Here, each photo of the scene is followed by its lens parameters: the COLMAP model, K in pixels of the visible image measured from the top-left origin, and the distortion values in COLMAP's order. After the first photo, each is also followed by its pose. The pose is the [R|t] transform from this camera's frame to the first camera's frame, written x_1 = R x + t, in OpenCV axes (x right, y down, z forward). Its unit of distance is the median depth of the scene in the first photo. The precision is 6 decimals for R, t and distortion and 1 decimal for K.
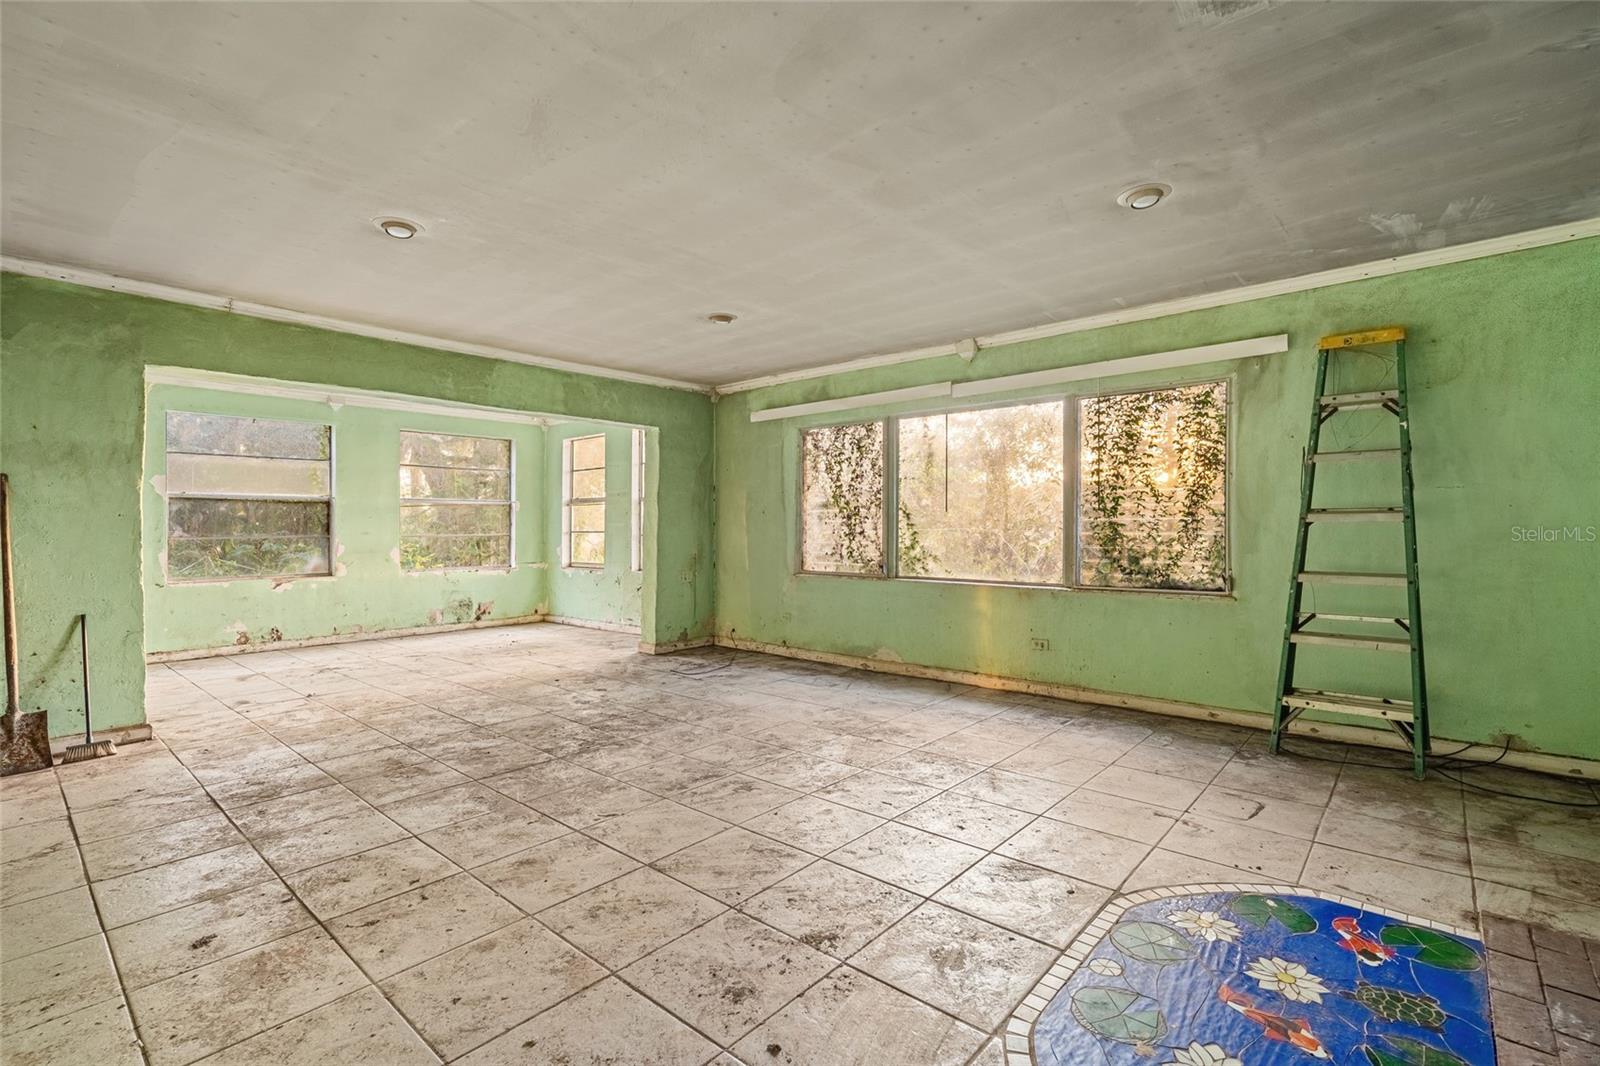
lens RADIAL K [[730.8, 0, 786.9], [0, 730.8, 534.4], [0, 0, 1]] dist [-0.011536, 0.000887]
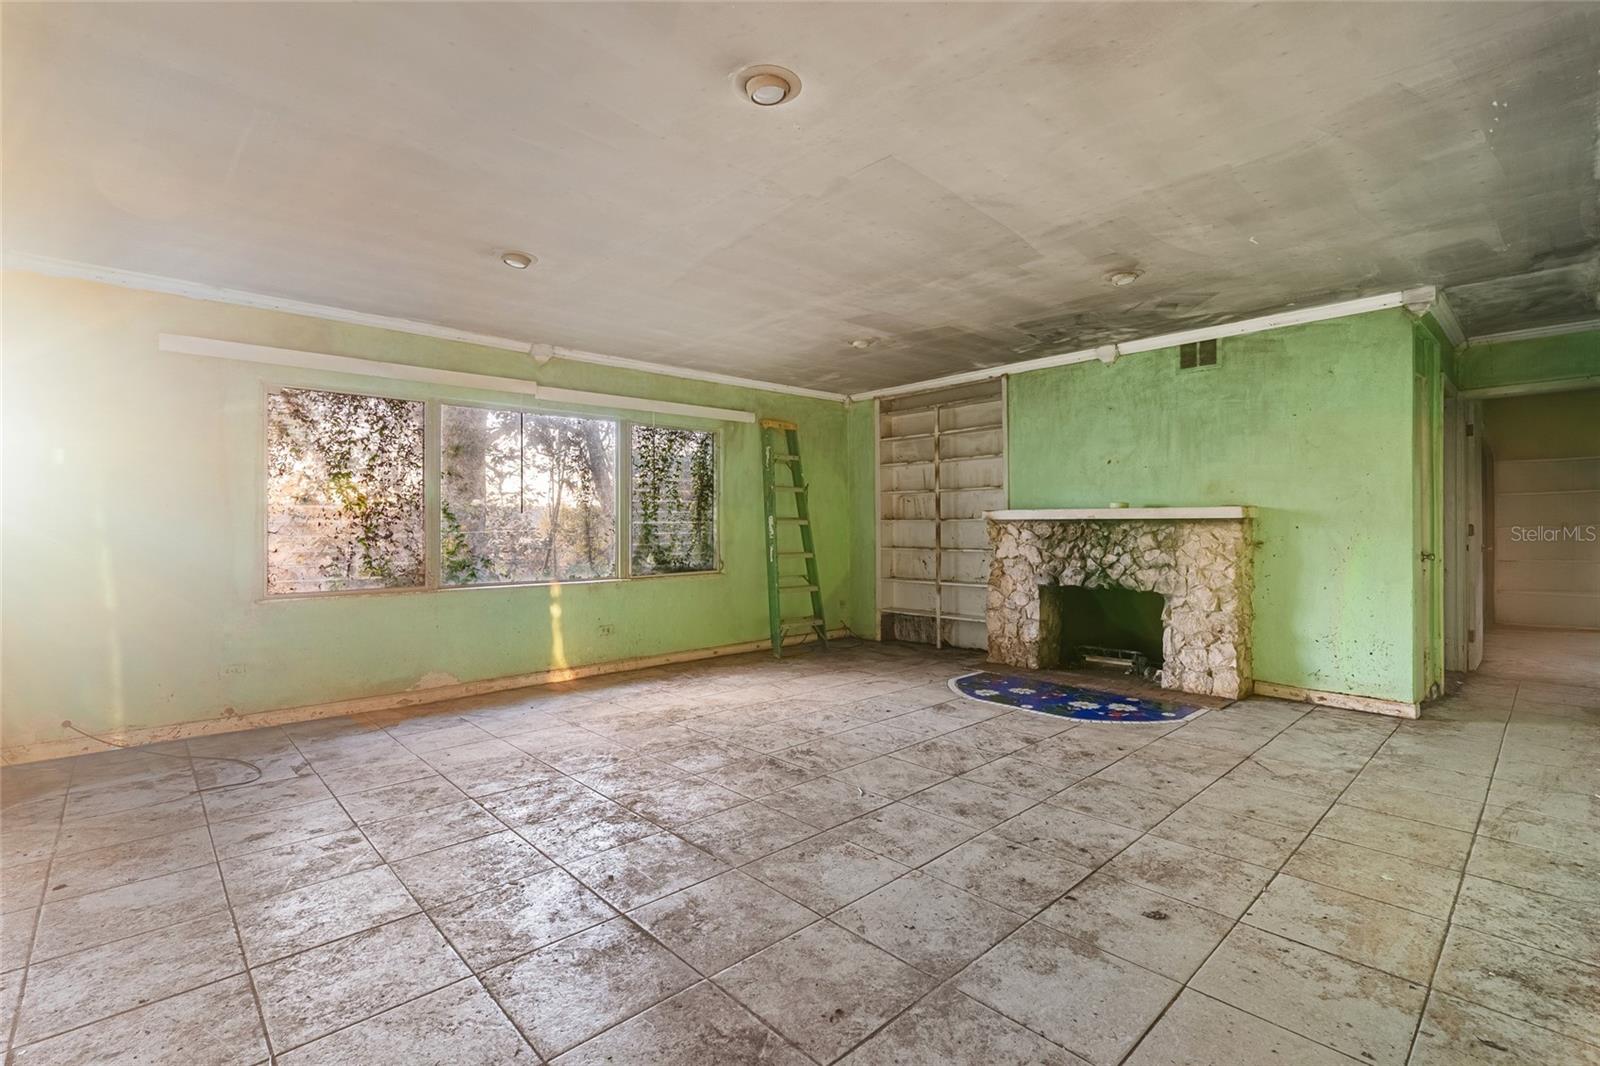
lens RADIAL K [[730.8, 0, 814.9], [0, 730.8, 531.4], [0, 0, 1]] dist [-0.011536, 0.000887]
pose [[0.076587, -0.005588, 0.997047, -1.021432], [0.017297, 0.999841, 0.004275, -0.005620], [-0.996913, 0.016919, 0.076672, 0.755489]]
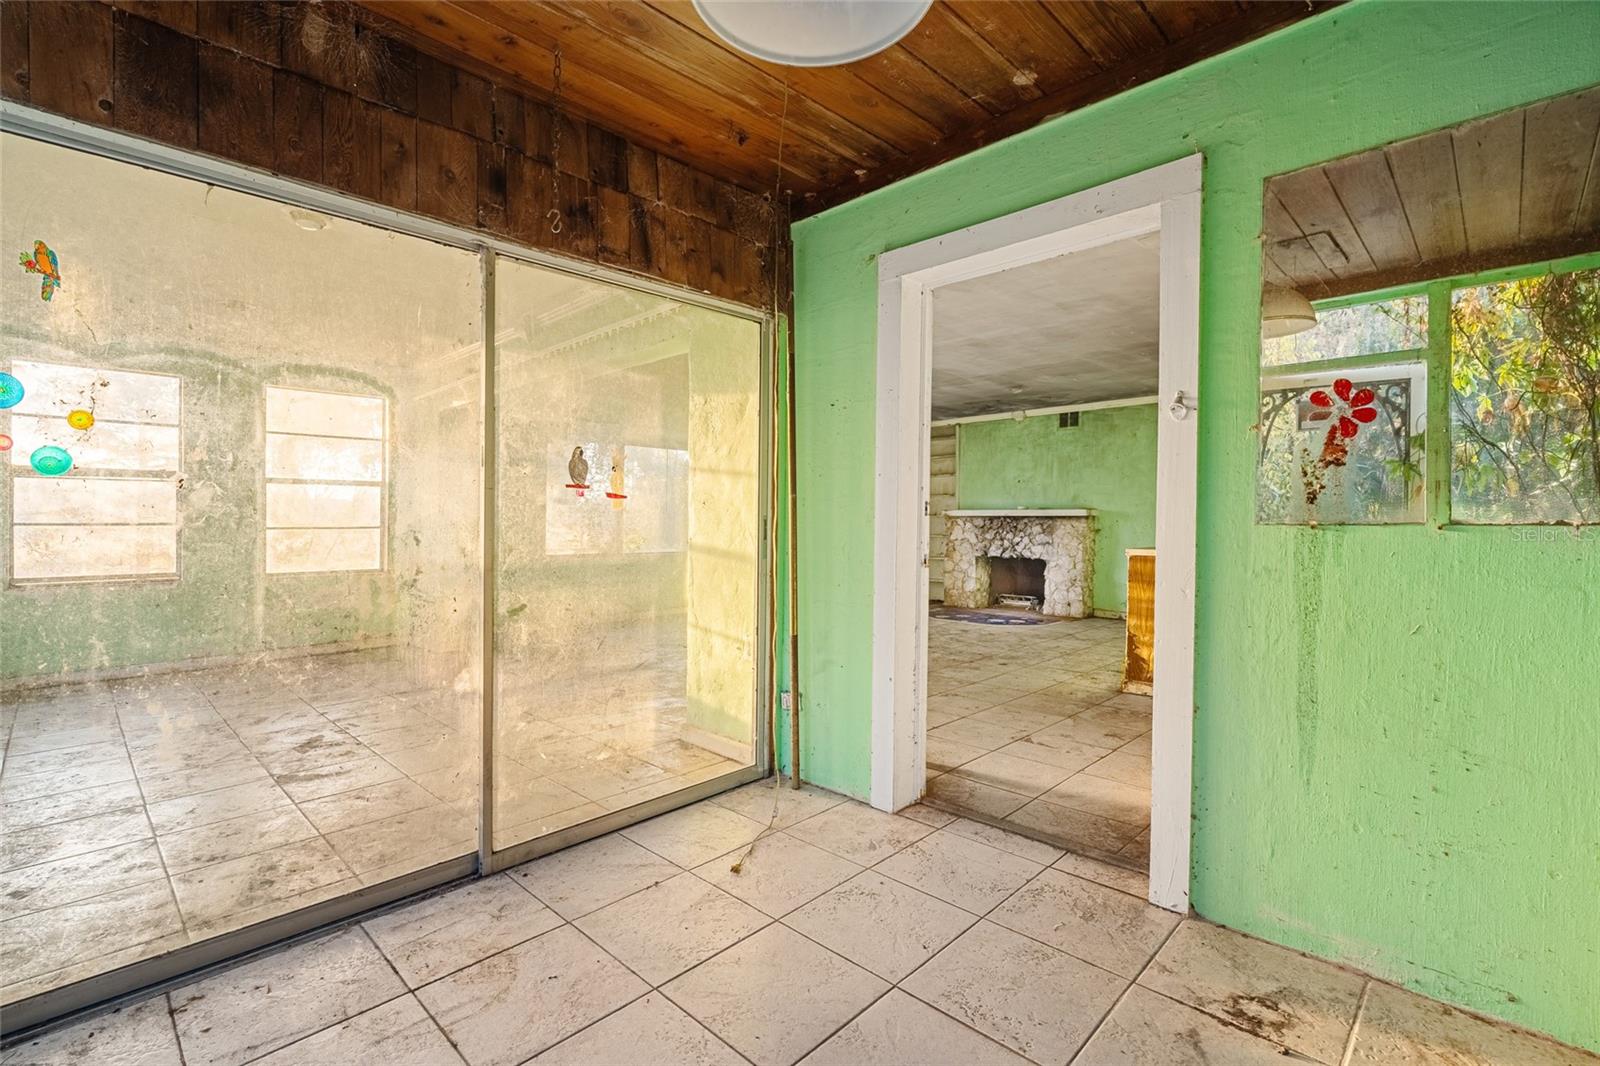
lens RADIAL K [[730.8, 0, 814.2], [0, 730.8, 578.2], [0, 0, 1]] dist [-0.011536, 0.000887]
pose [[0.022595, -0.073862, 0.997013, -1.954438], [0.011245, 0.997223, 0.073622, 0.005802], [-0.999681, 0.009548, 0.023363, 0.899210]]
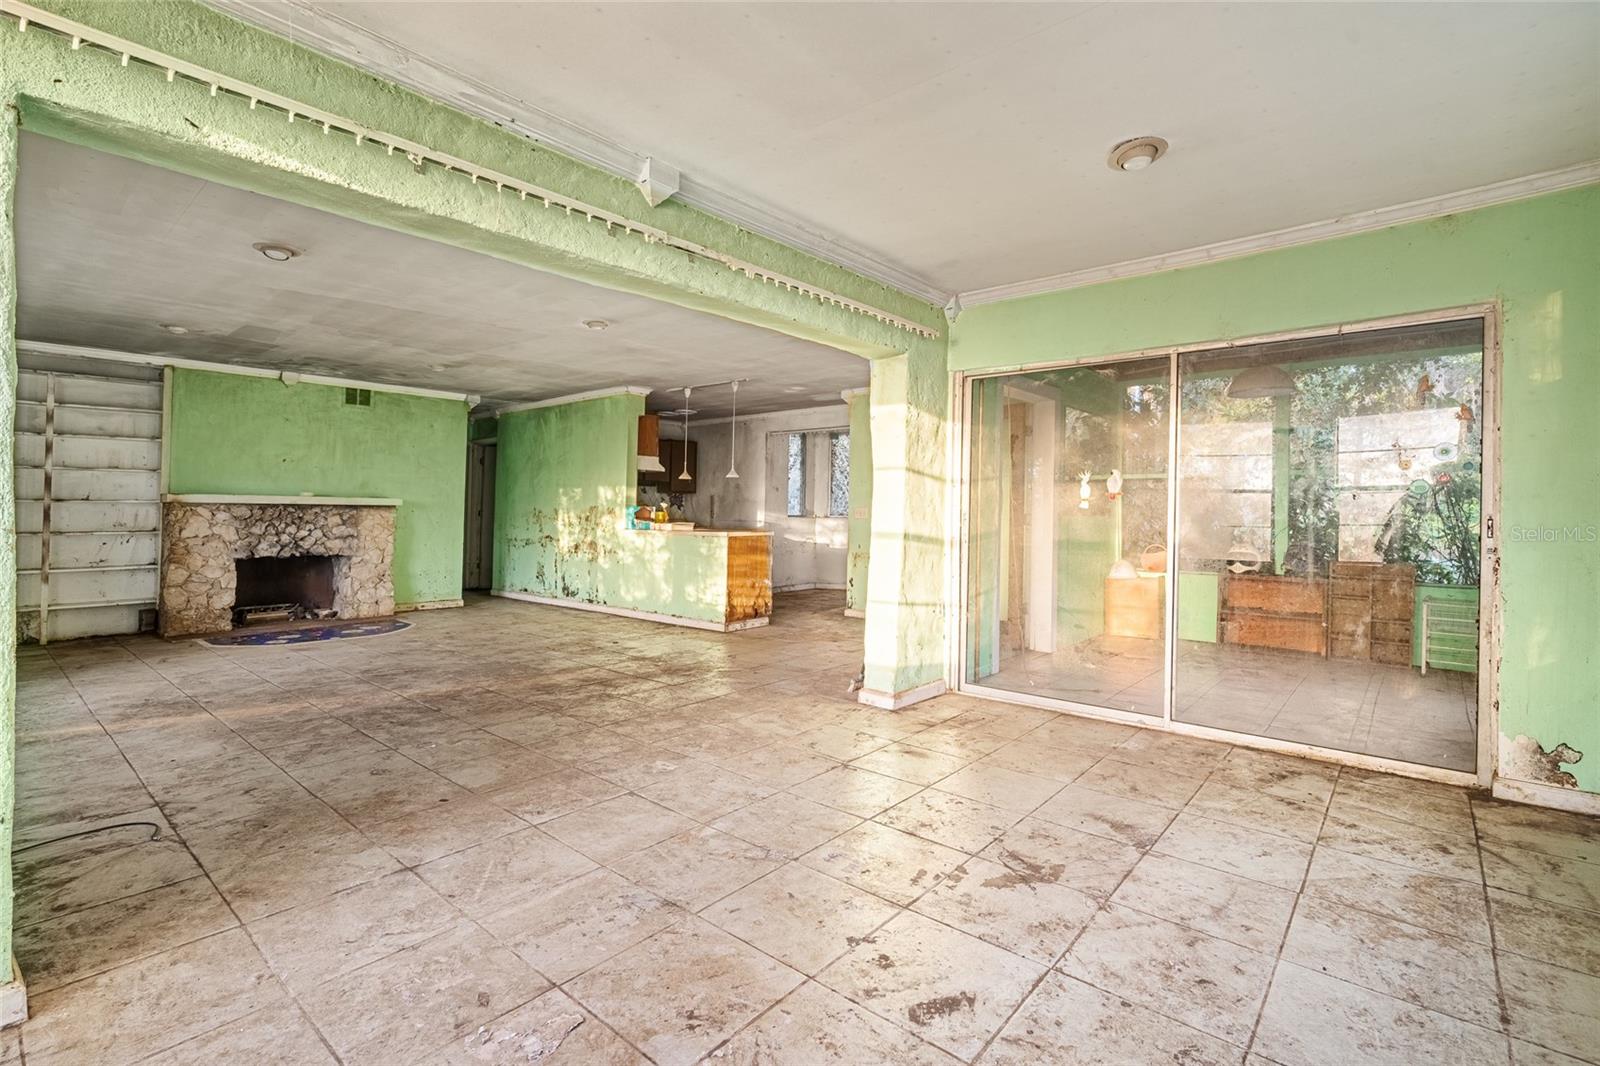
lens RADIAL K [[730.8, 0, 788.7], [0, 730.8, 518.8], [0, 0, 1]] dist [-0.011536, 0.000887]
pose [[-0.999767, -0.000730, -0.021585, -0.795869], [-0.001168, 0.999794, 0.020260, -0.014935], [0.021566, 0.020281, -0.999562, 2.199611]]
